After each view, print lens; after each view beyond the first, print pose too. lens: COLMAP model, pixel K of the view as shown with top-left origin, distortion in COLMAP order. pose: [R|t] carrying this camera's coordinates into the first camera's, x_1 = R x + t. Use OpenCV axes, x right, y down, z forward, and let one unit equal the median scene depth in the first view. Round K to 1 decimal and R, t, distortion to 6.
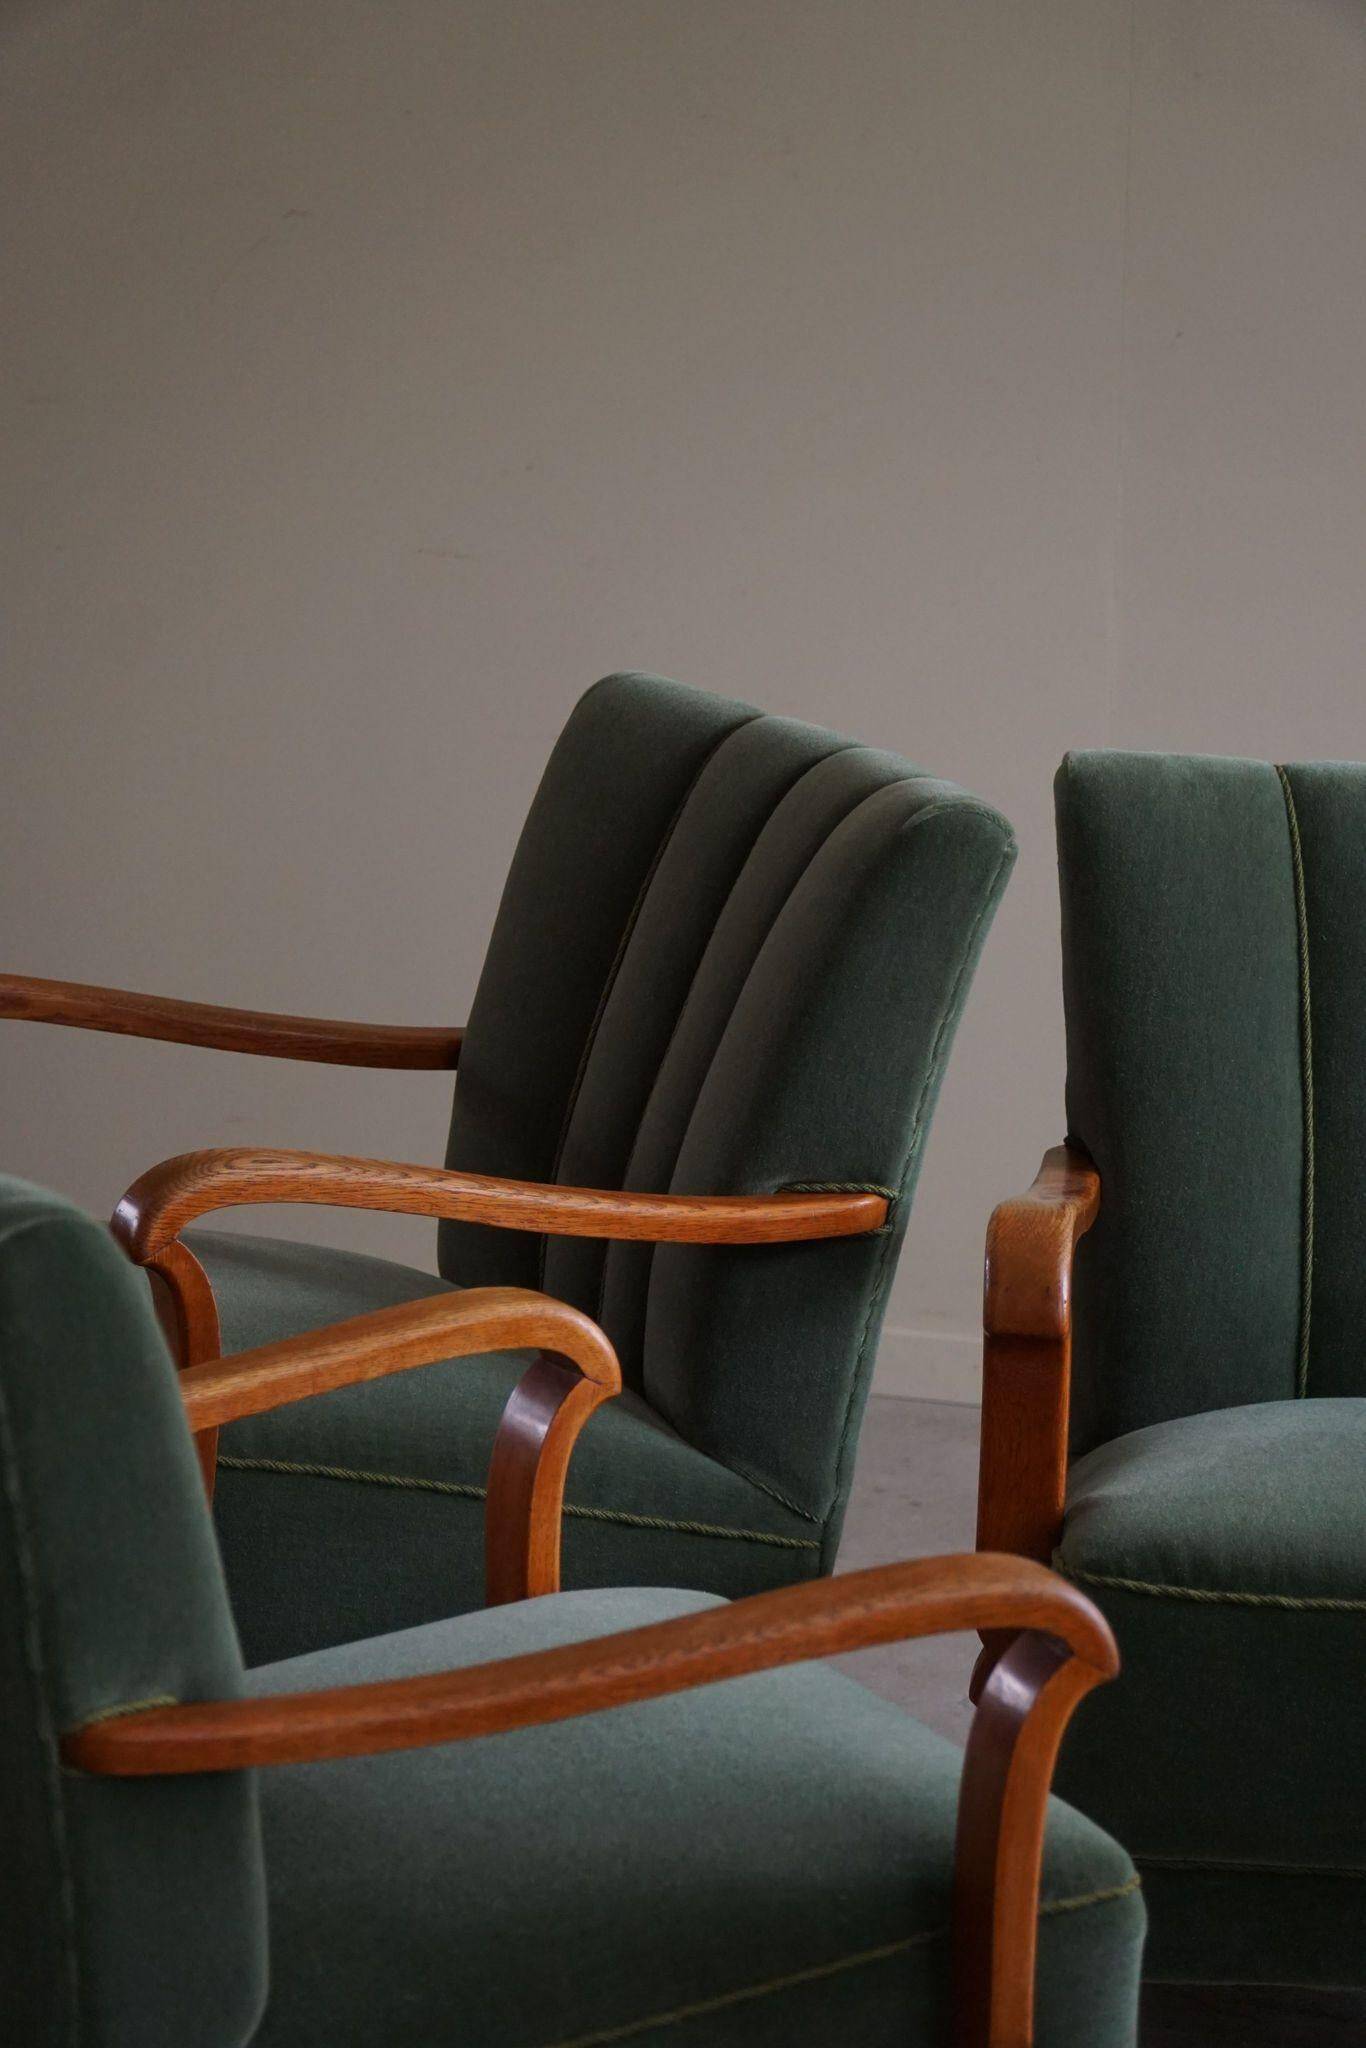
lens RADIAL K [[6602.3, 0, 681.2], [0, 6602.3, 1150.5], [0, 0, 1]] dist [-0.479759, 3.001038]
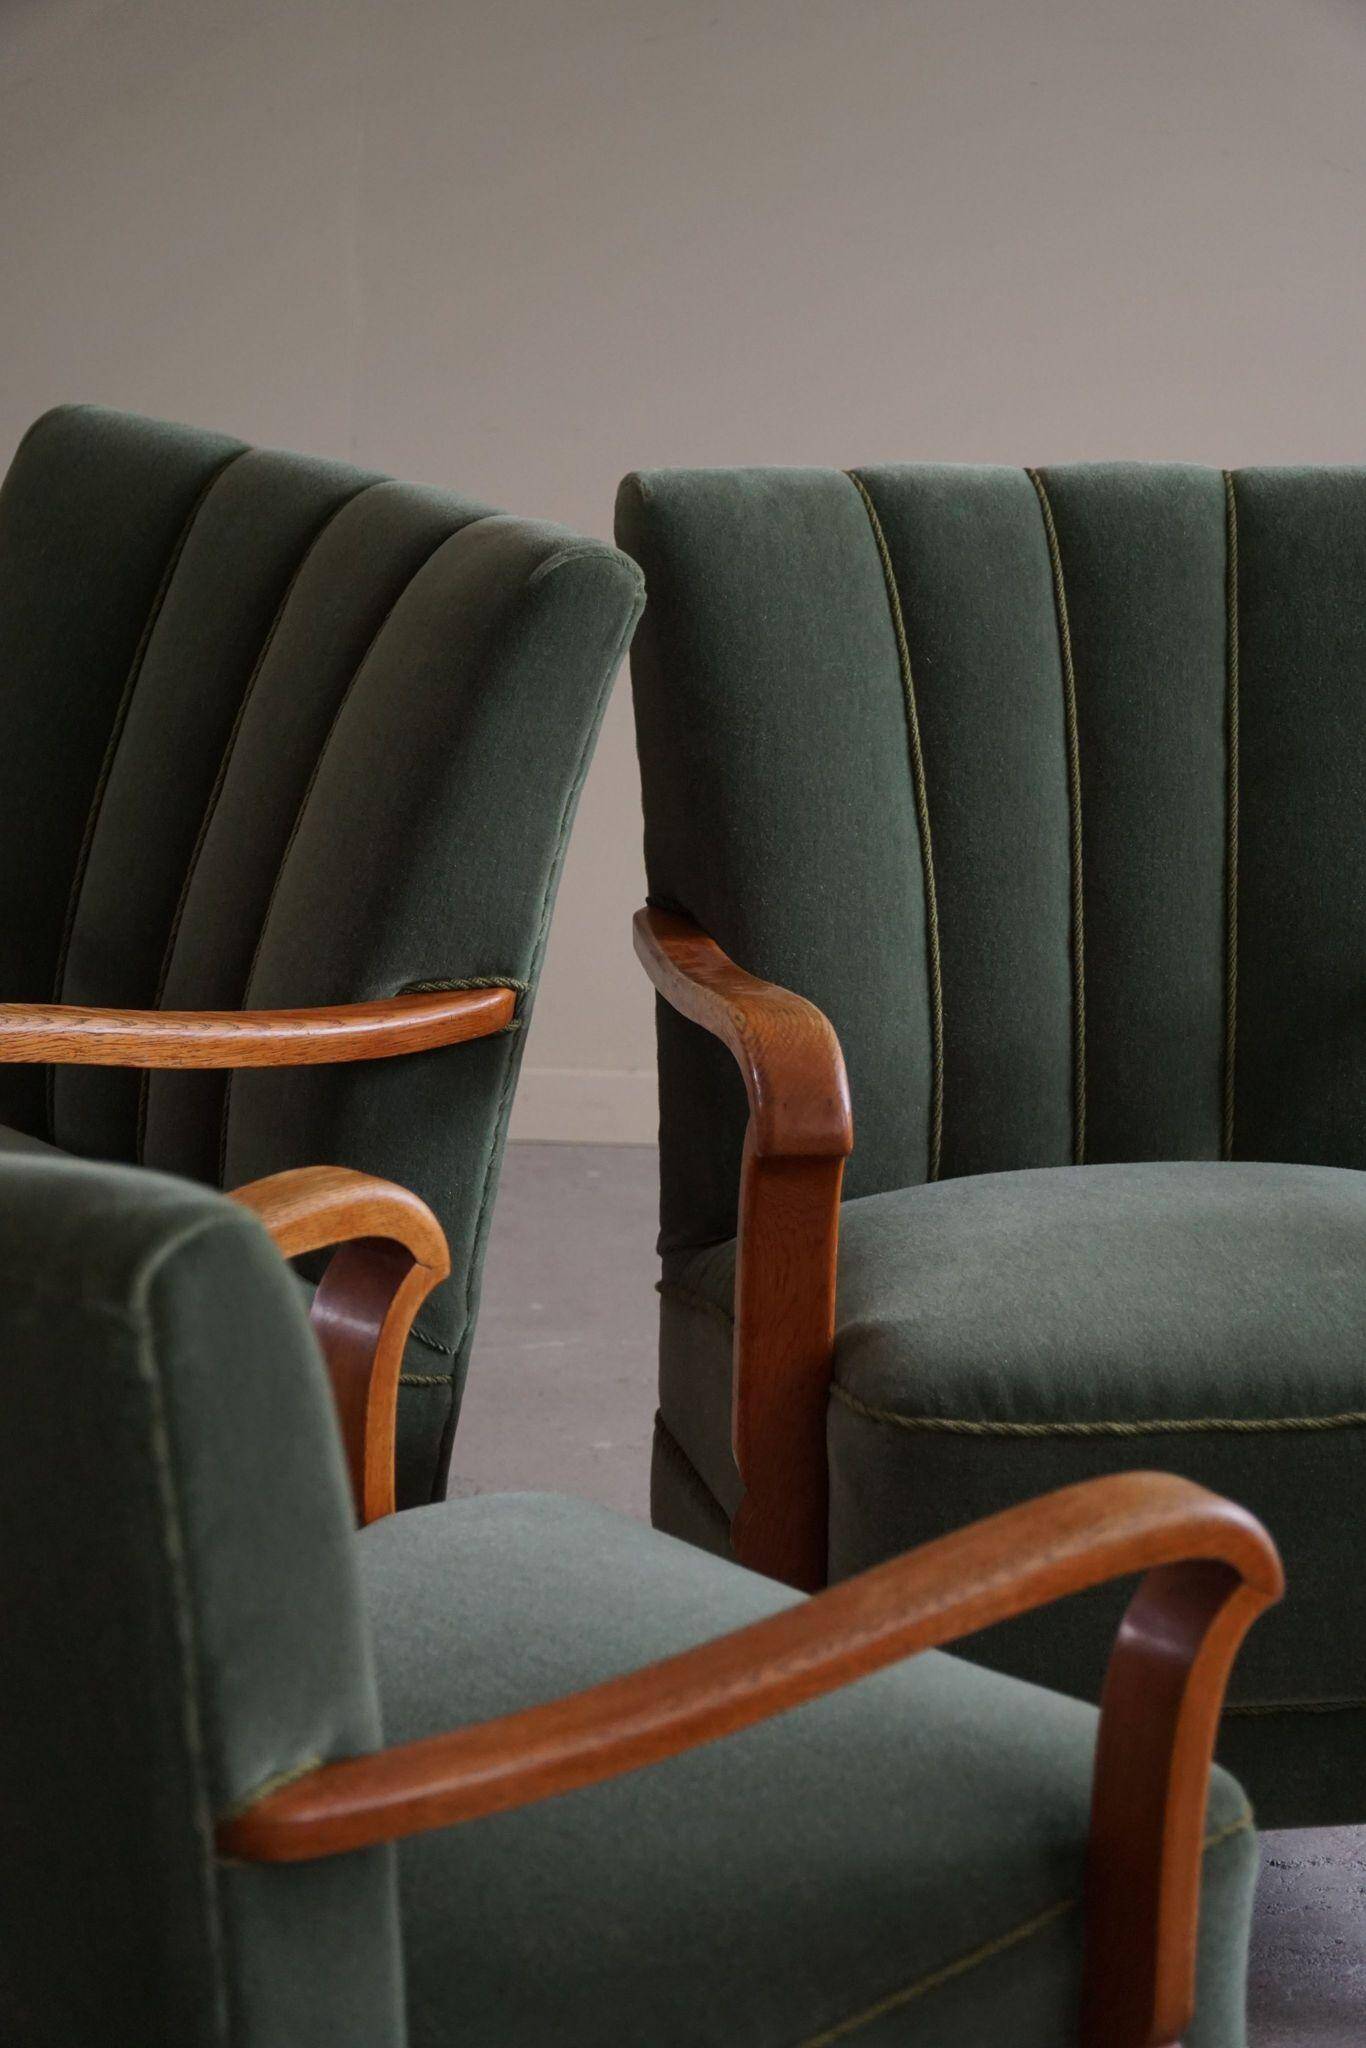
lens RADIAL K [[6602.3, 0, 681.2], [0, 6602.3, 1150.5], [0, 0, 1]] dist [-0.479759, 3.001038]
pose [[0.967366, -0.083410, 0.239261, -0.163745], [0.065548, 0.994501, 0.081676, -0.042986], [-0.244757, -0.063327, 0.967514, 0.128486]]
